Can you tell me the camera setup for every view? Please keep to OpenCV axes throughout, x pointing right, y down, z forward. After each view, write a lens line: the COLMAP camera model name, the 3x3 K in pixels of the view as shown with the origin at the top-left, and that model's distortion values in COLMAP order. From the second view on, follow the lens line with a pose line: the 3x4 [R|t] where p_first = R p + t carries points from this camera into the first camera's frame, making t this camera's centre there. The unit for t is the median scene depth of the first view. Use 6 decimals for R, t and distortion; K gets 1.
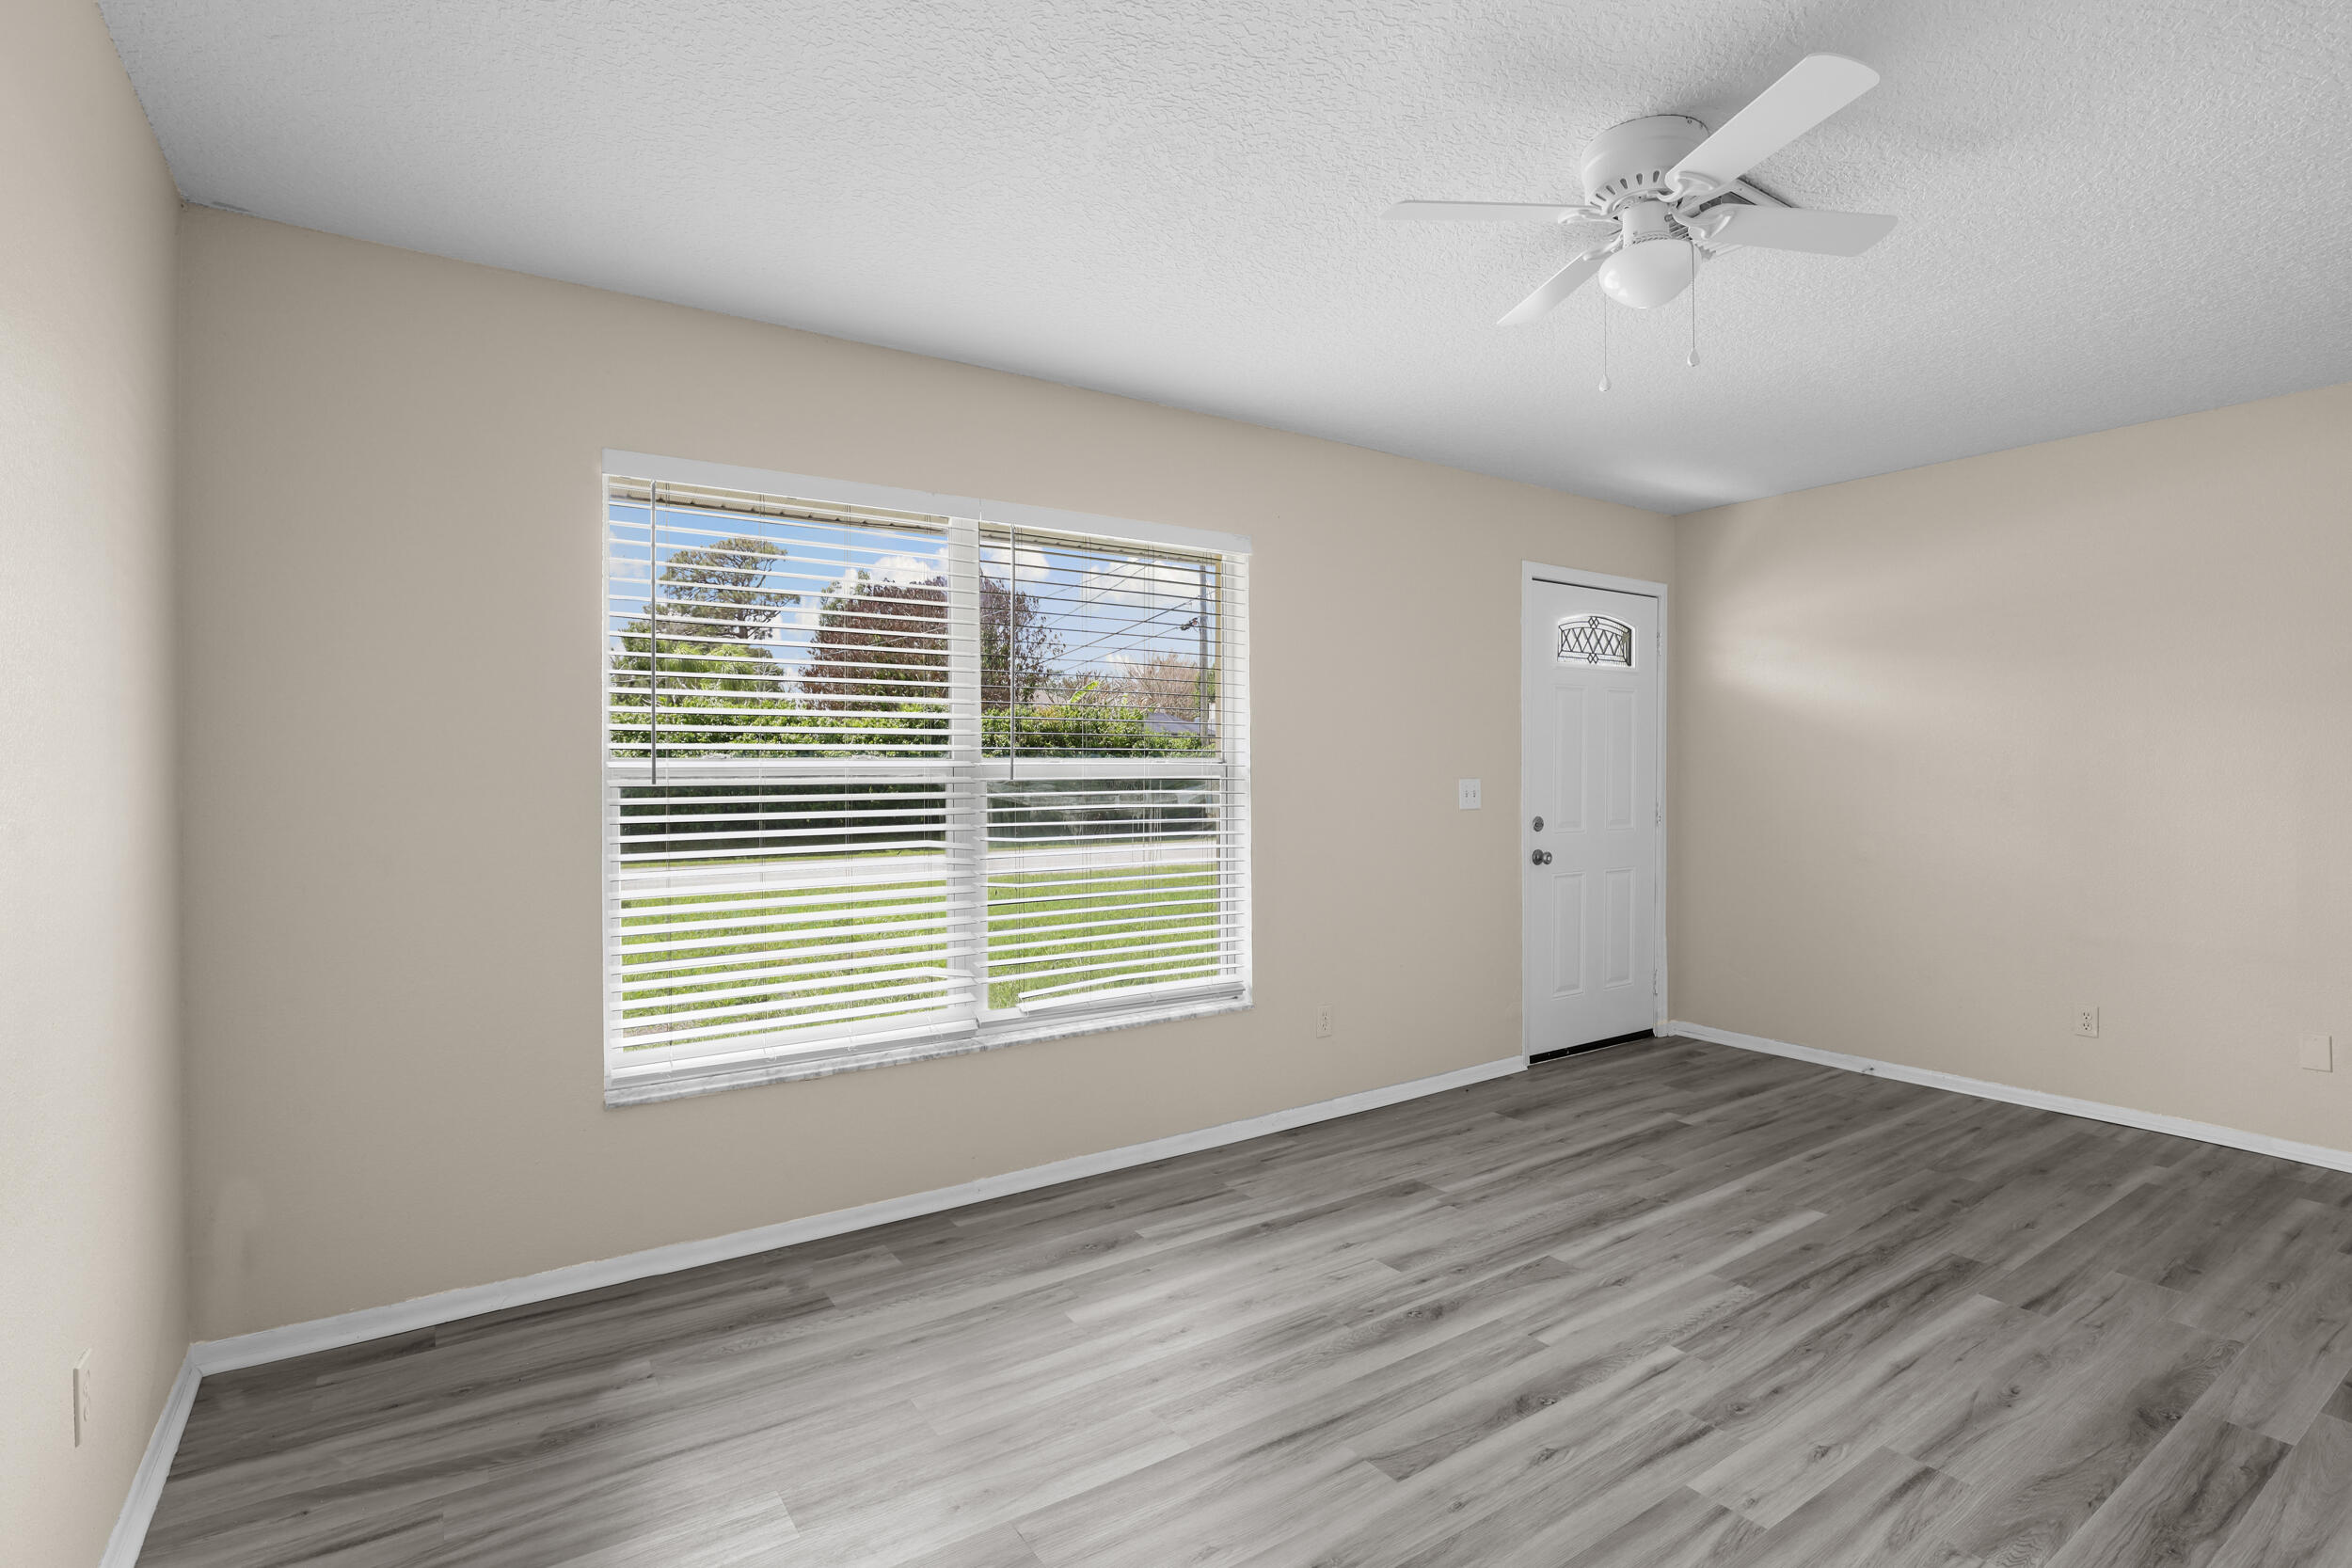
lens RADIAL K [[1132.1, 0, 1186.6], [0, 1132.1, 769.2], [0, 0, 1]] dist [-0.035860, 0.008810]
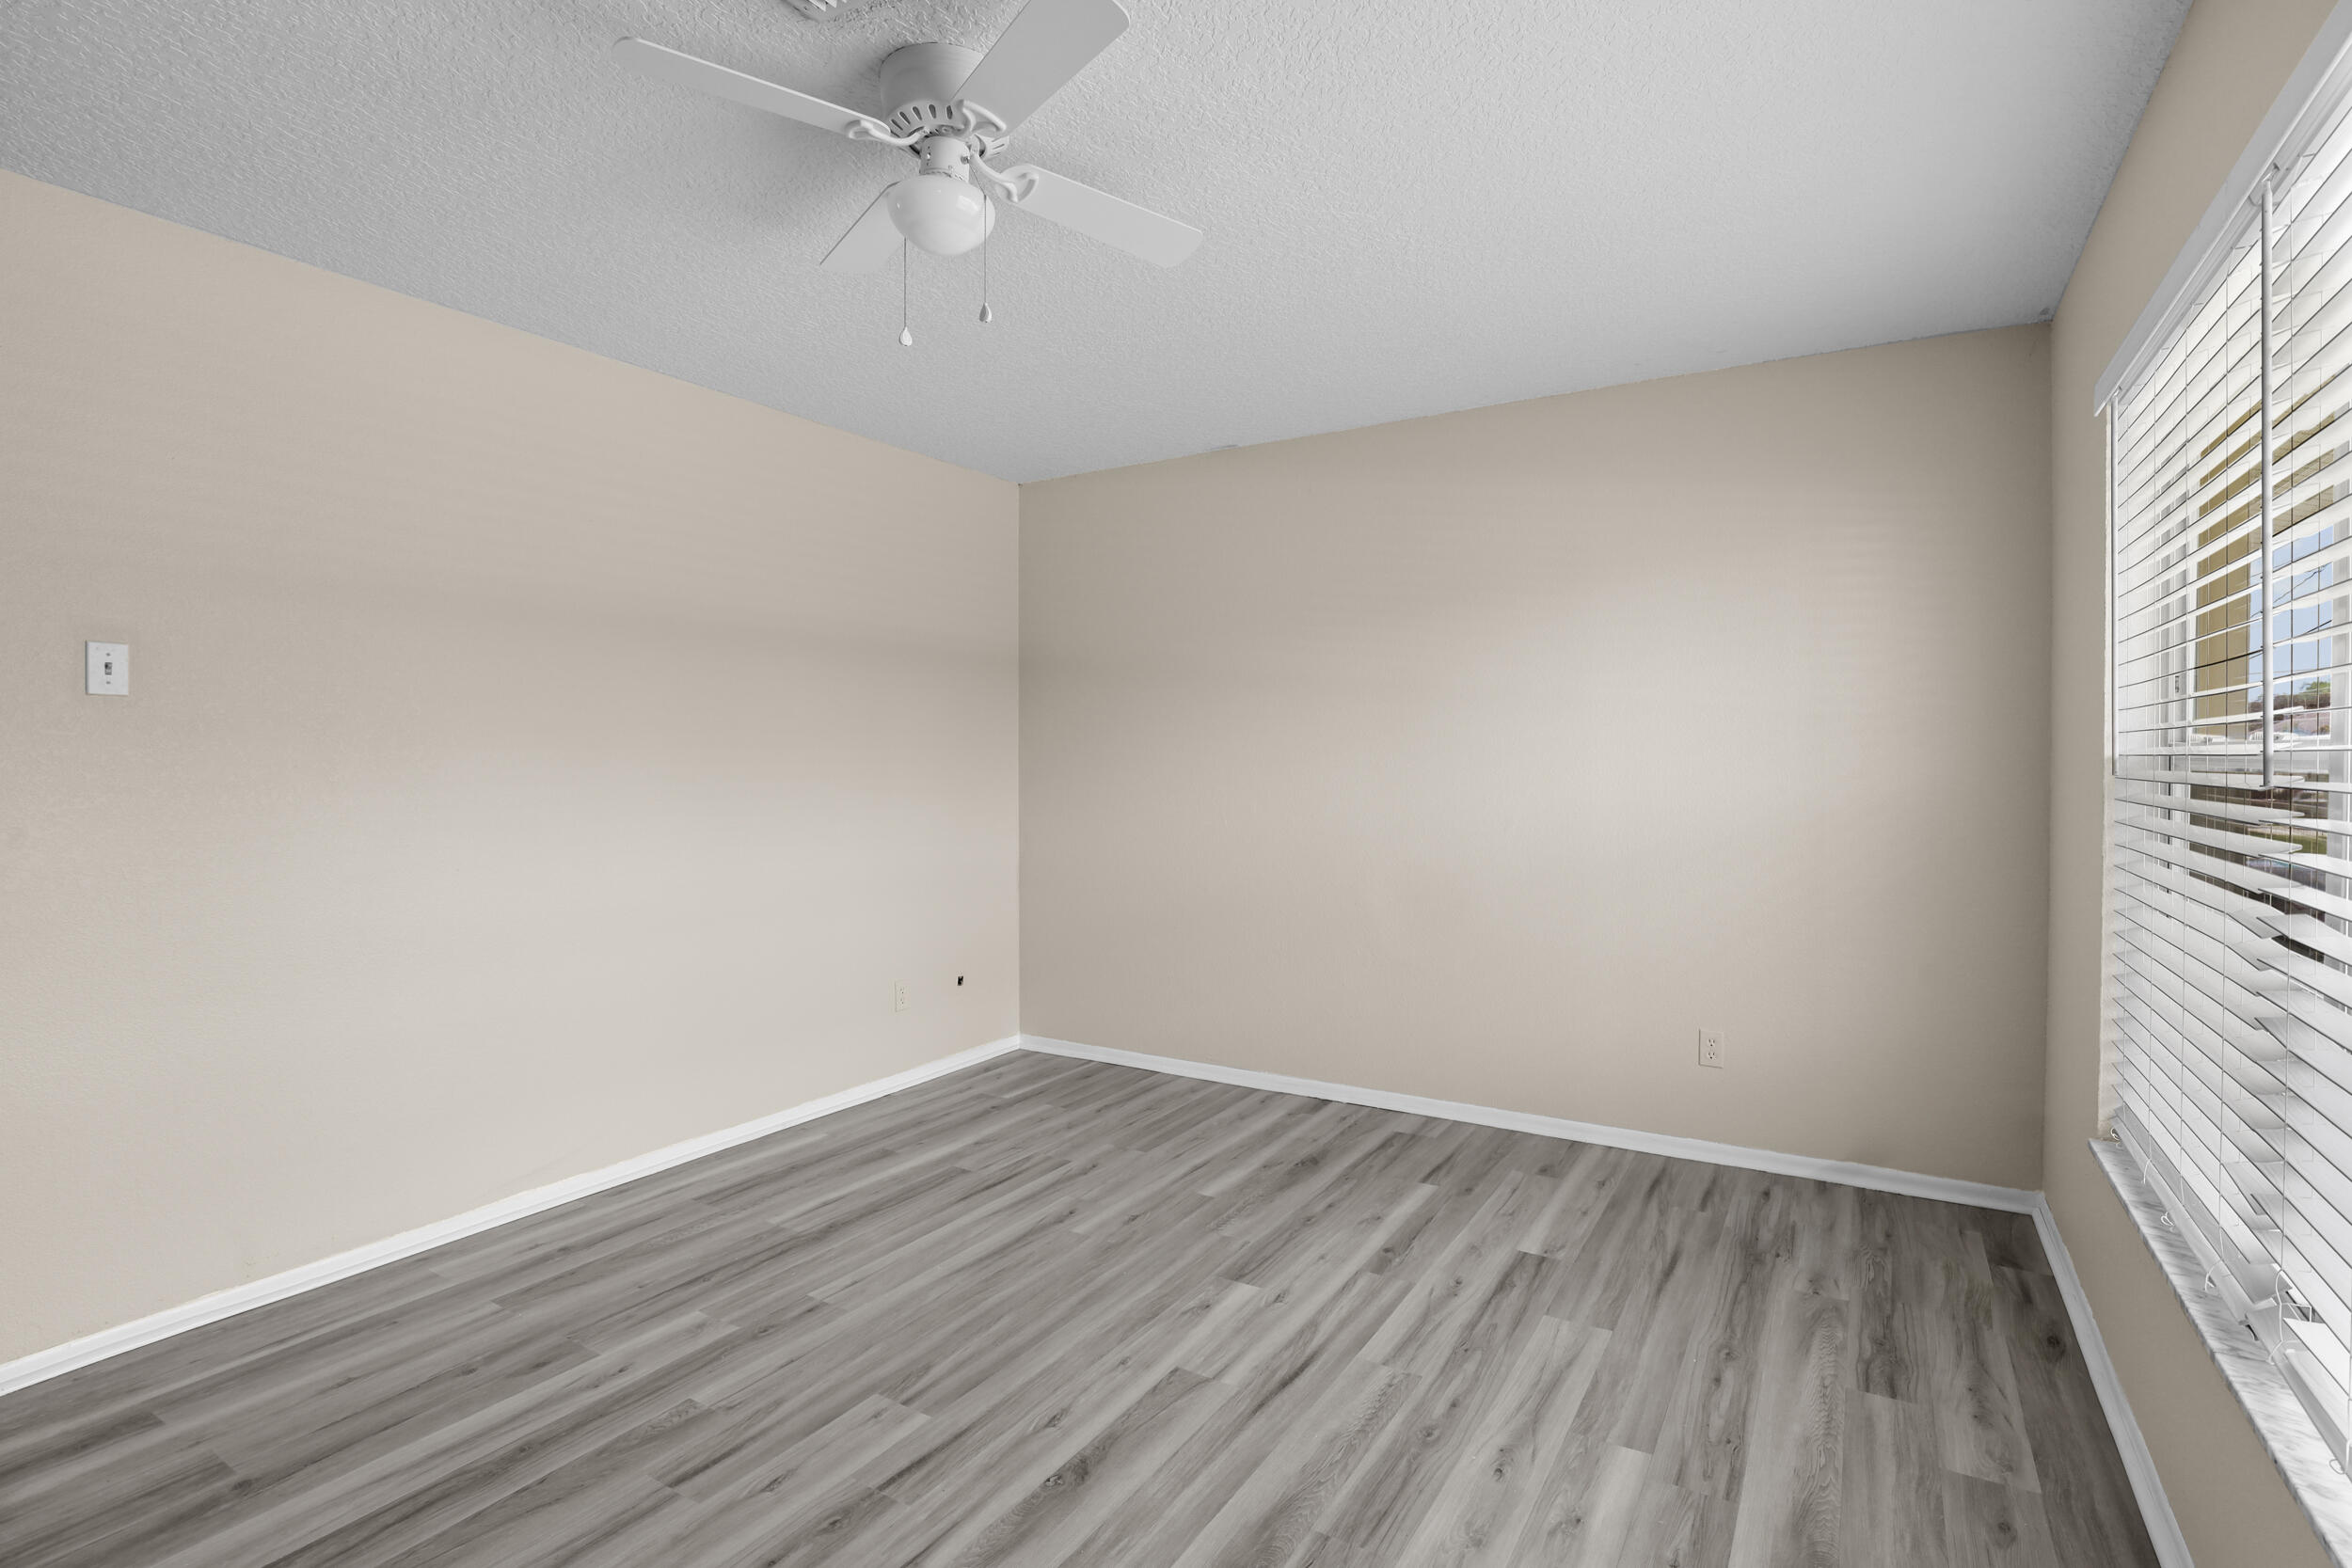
lens RADIAL K [[1132.1, 0, 1186.6], [0, 1132.1, 769.2], [0, 0, 1]] dist [-0.035860, 0.008810]
pose [[-0.910137, 0.010080, -0.414186, 0.404100], [0.002403, 0.999816, 0.019053, -0.006806], [0.414301, 0.016346, -0.909993, 1.262711]]
